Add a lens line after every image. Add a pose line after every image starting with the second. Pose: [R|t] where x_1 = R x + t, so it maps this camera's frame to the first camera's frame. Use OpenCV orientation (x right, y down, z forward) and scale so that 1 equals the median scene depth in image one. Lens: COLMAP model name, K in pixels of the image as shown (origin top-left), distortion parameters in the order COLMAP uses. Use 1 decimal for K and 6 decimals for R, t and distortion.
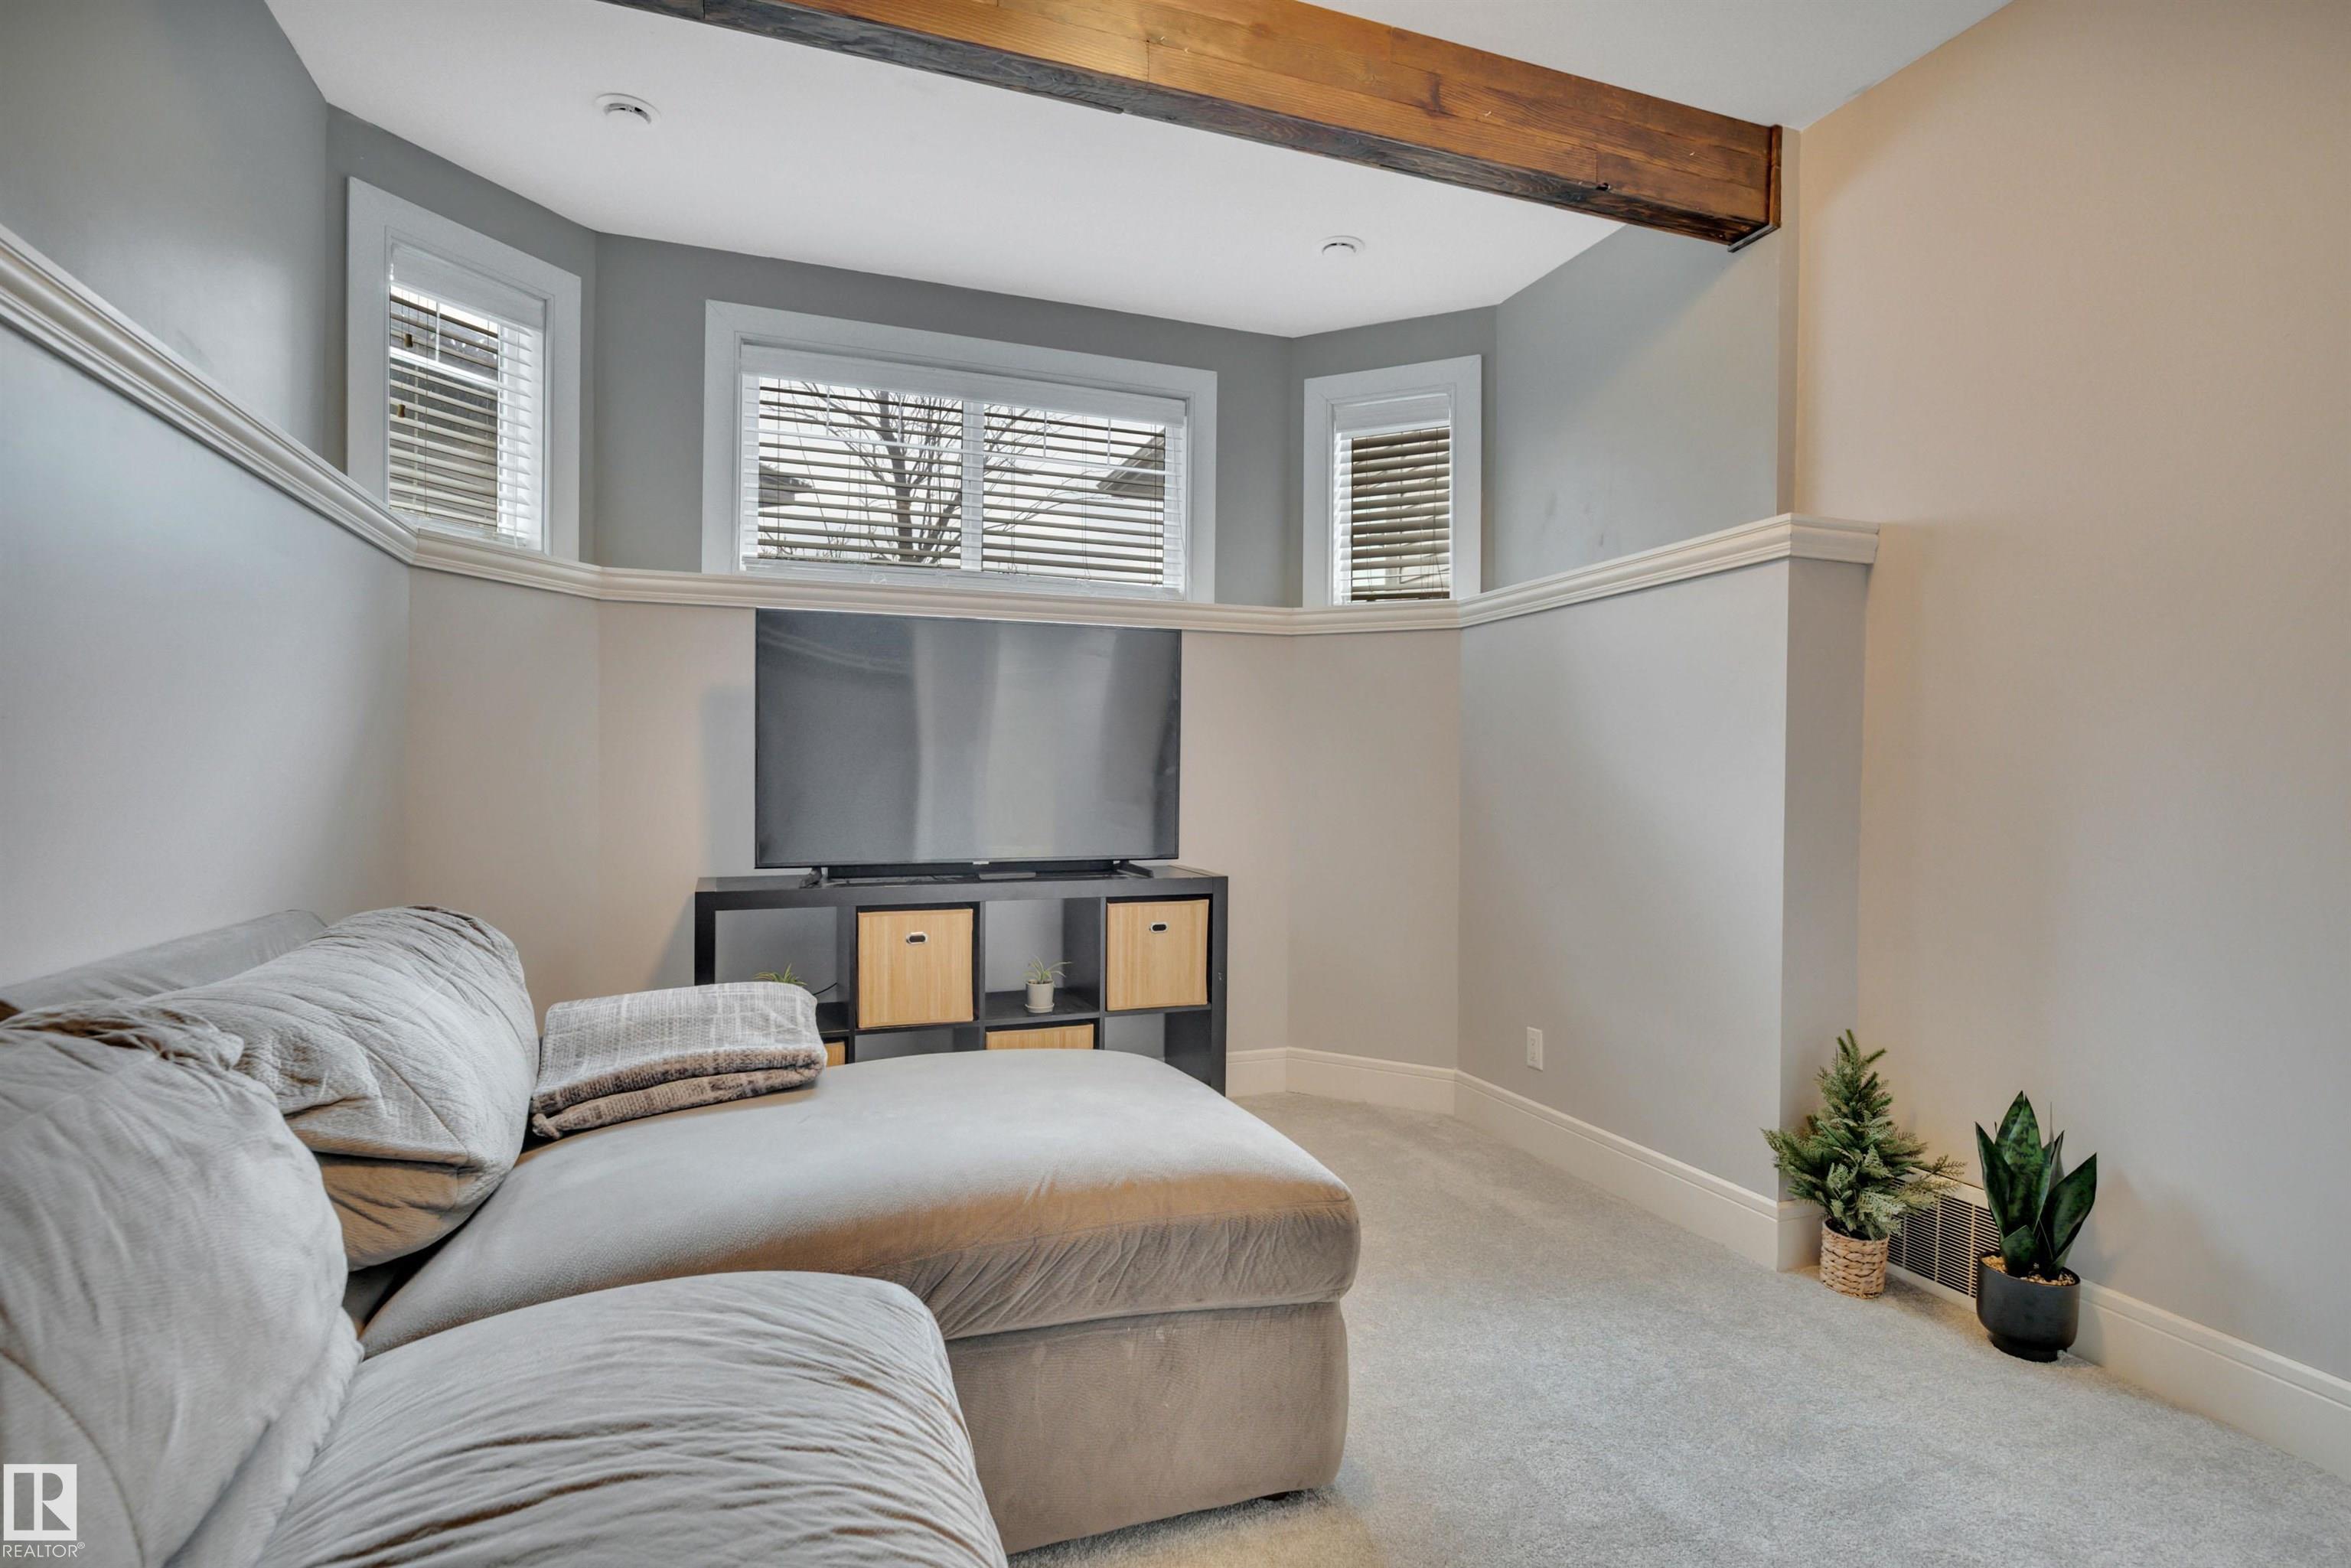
lens RADIAL K [[1165.1, 0, 1175.5], [0, 1165.1, 784.0], [0, 0, 1]] dist [0.026314, -0.042585]
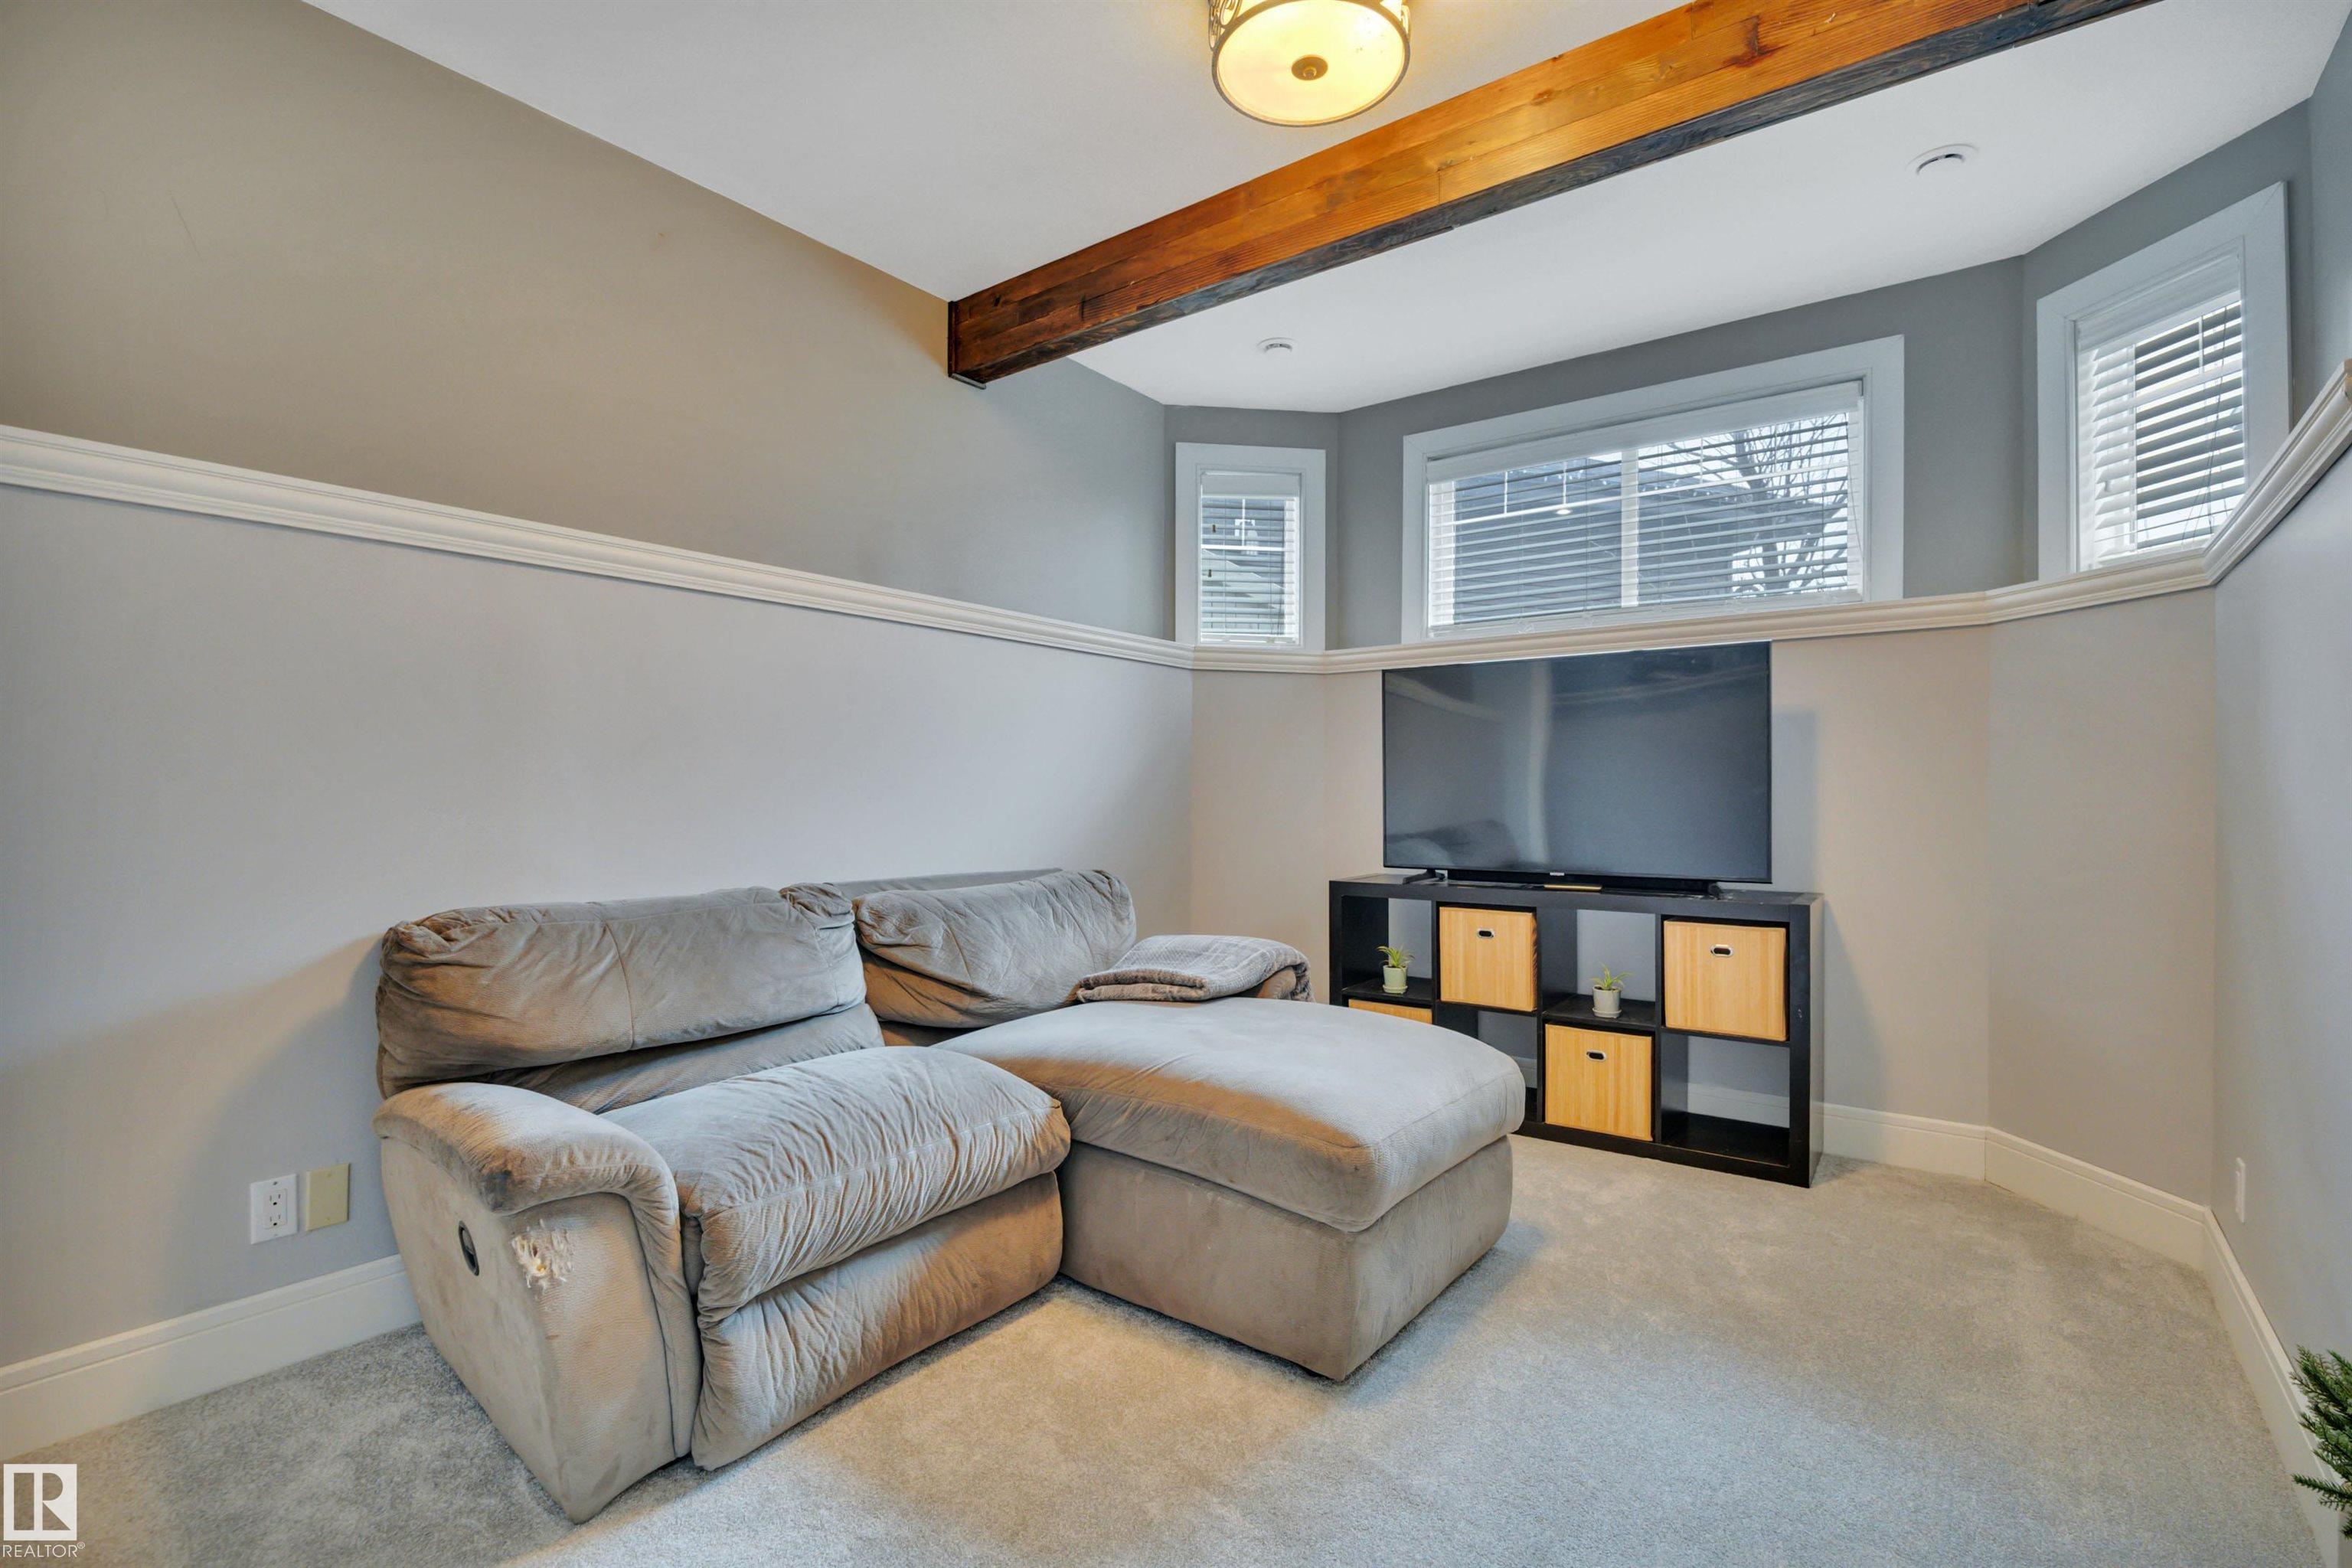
lens RADIAL K [[1076.3, 0, 1176.0], [0, 1076.3, 784.0], [0, 0, 1]] dist [-0.050292, 0.020351]
pose [[0.533886, -0.018209, -0.845360, 0.487815], [-0.007885, 0.999617, -0.026511, 0.011508], [0.845520, 0.020819, 0.533538, 0.144326]]
